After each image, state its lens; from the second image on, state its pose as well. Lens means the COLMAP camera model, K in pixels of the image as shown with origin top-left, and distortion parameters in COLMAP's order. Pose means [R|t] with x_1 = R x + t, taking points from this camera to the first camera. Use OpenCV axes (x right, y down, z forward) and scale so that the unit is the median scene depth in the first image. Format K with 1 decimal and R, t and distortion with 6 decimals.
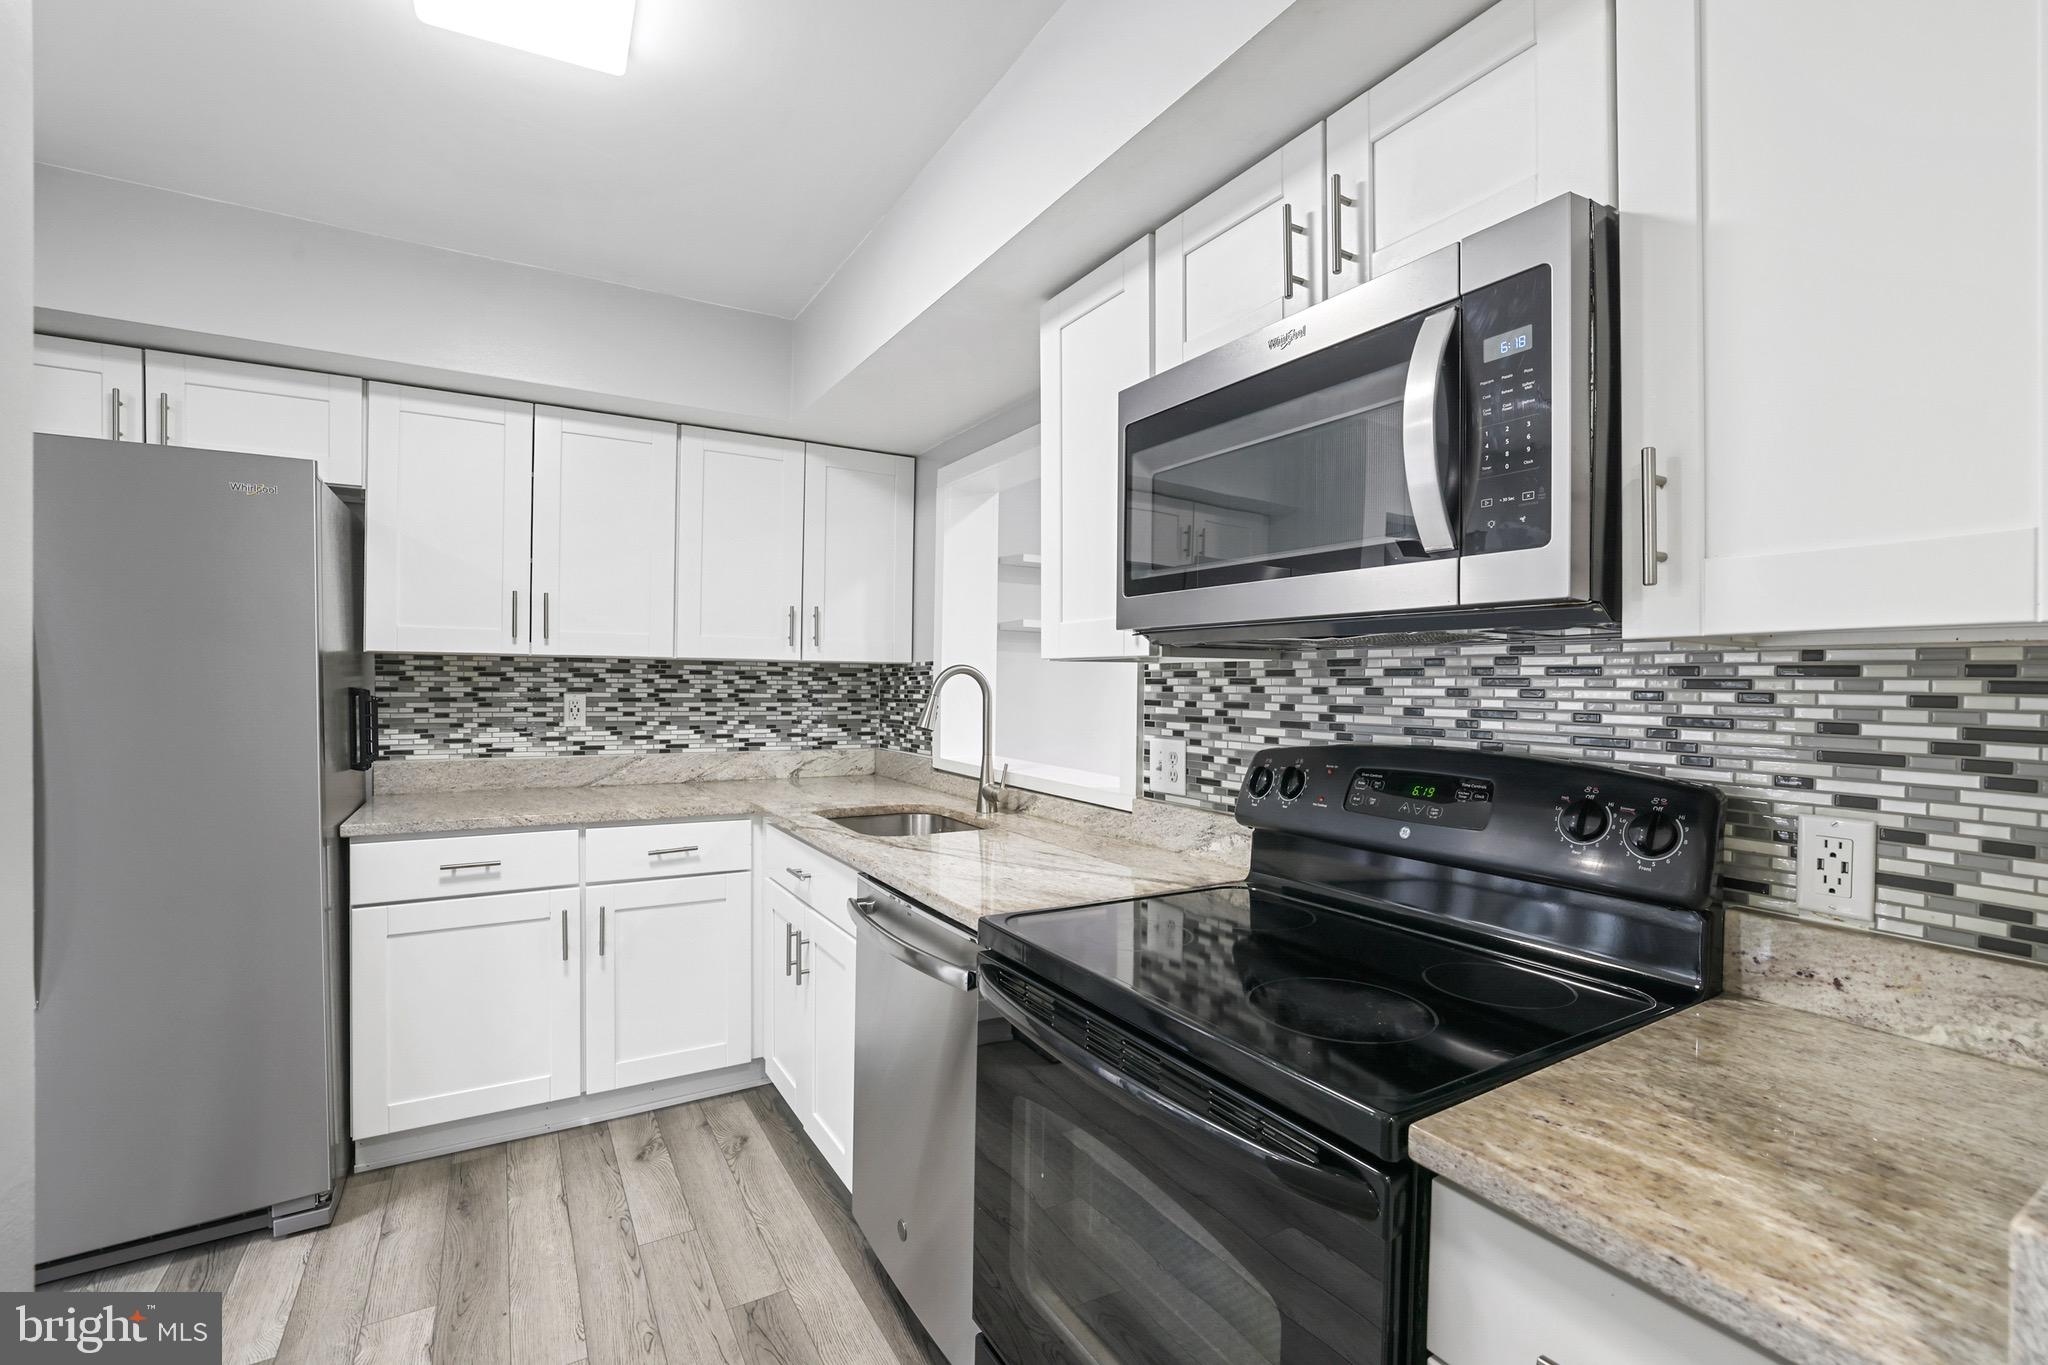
lens RADIAL K [[902.2, 0, 1024.0], [0, 902.2, 682.5], [0, 0, 1]] dist [-0.040102, 0.014260]
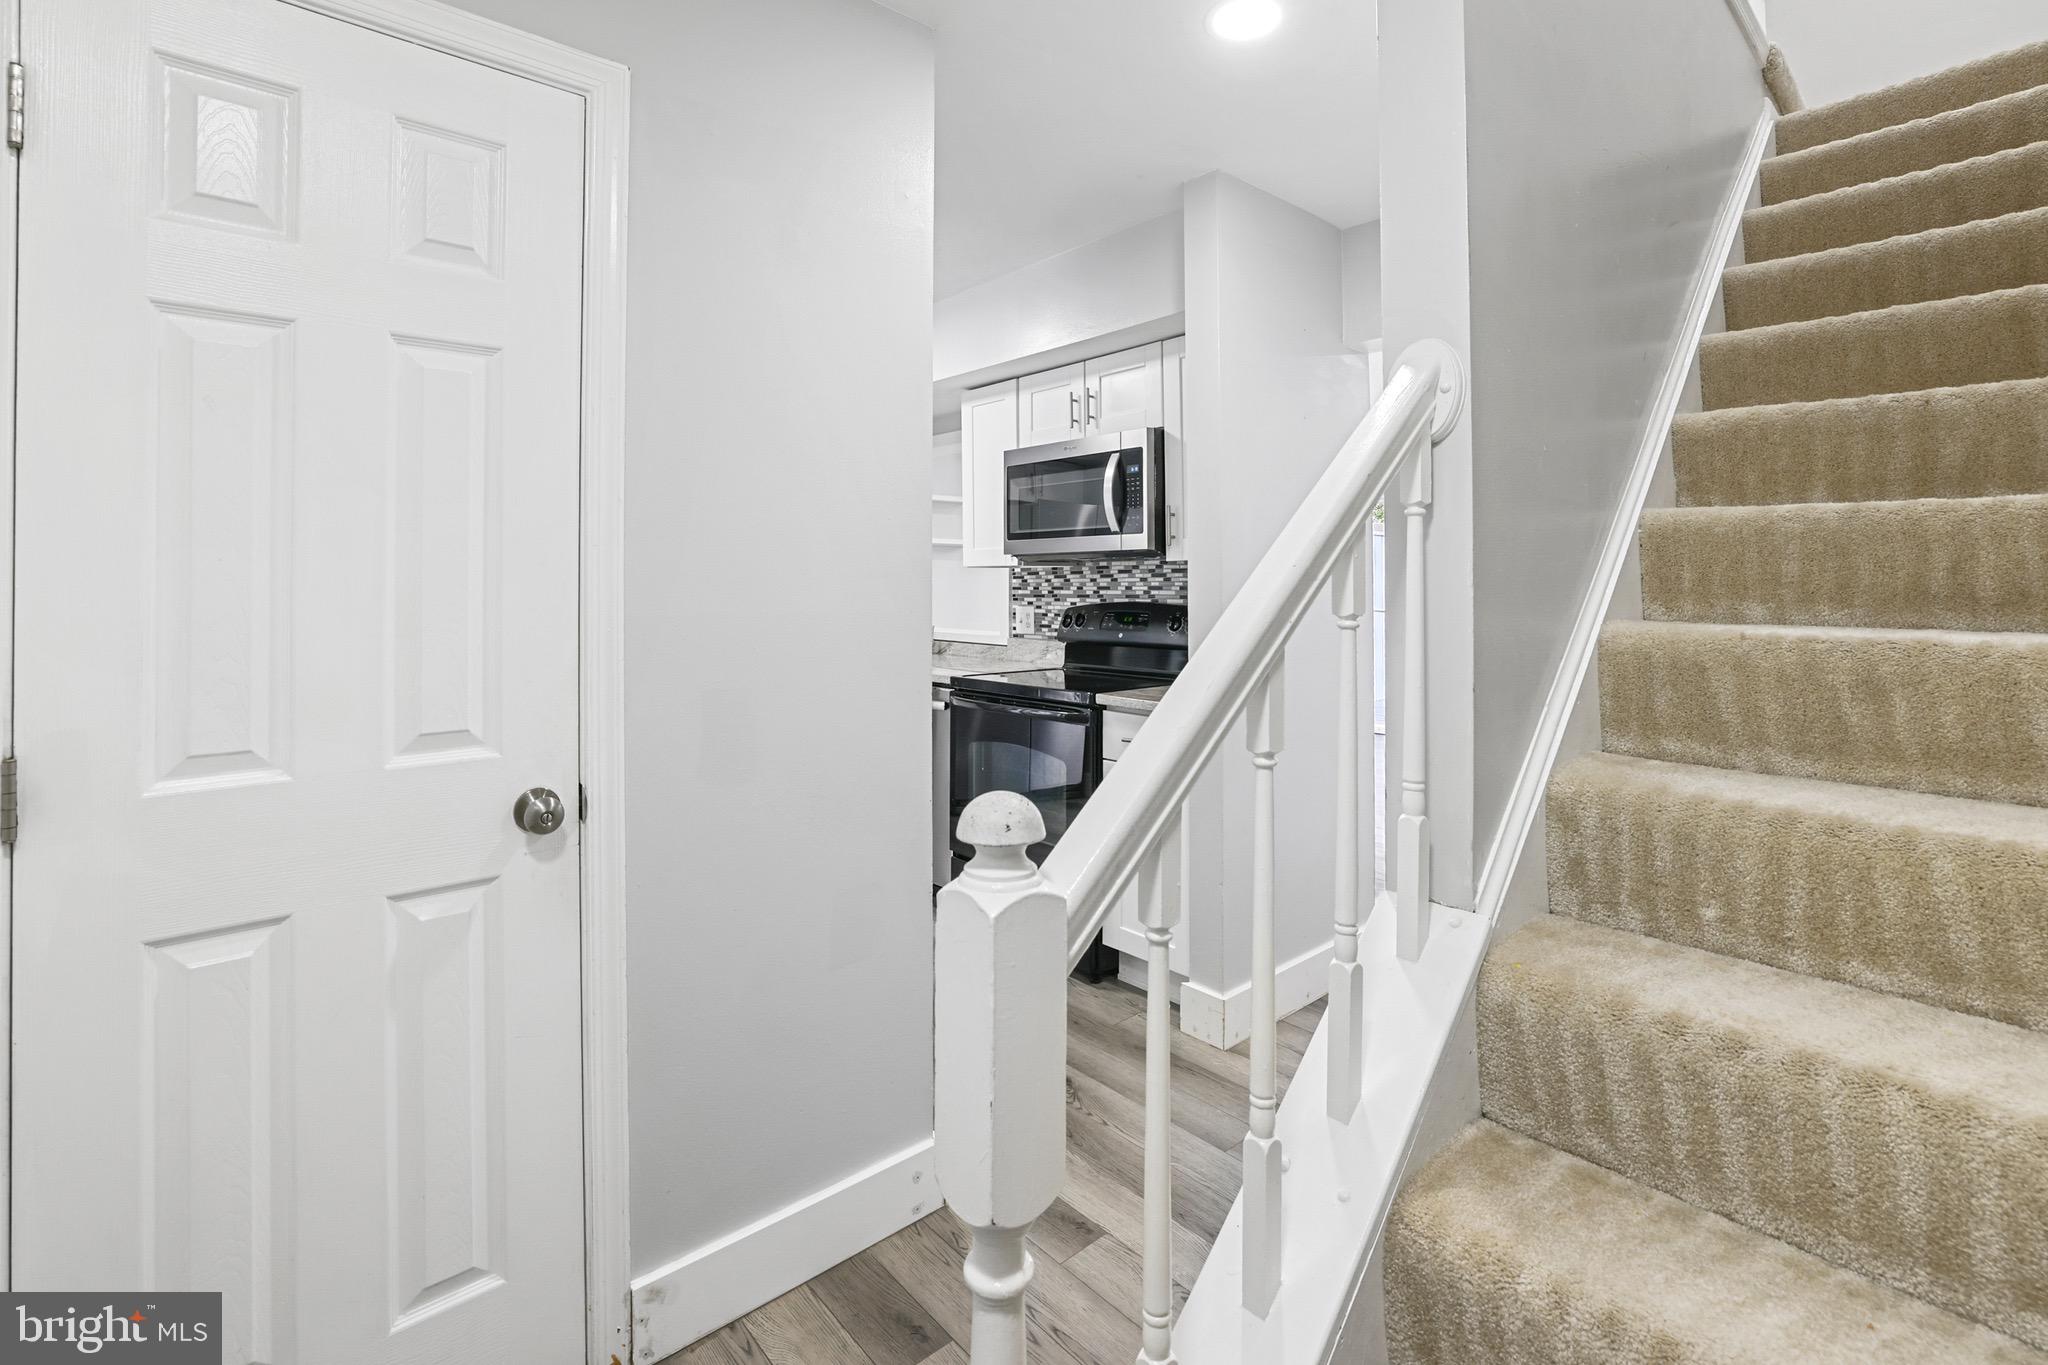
lens RADIAL K [[918.8, 0, 1067.0], [0, 918.8, 536.6], [0, 0, 1]] dist [-0.030169, 0.010597]
pose [[0.976752, -0.004005, 0.214337, -0.223959], [0.014612, 0.998744, -0.047928, 0.009467], [-0.213875, 0.049946, 0.975583, -1.223813]]
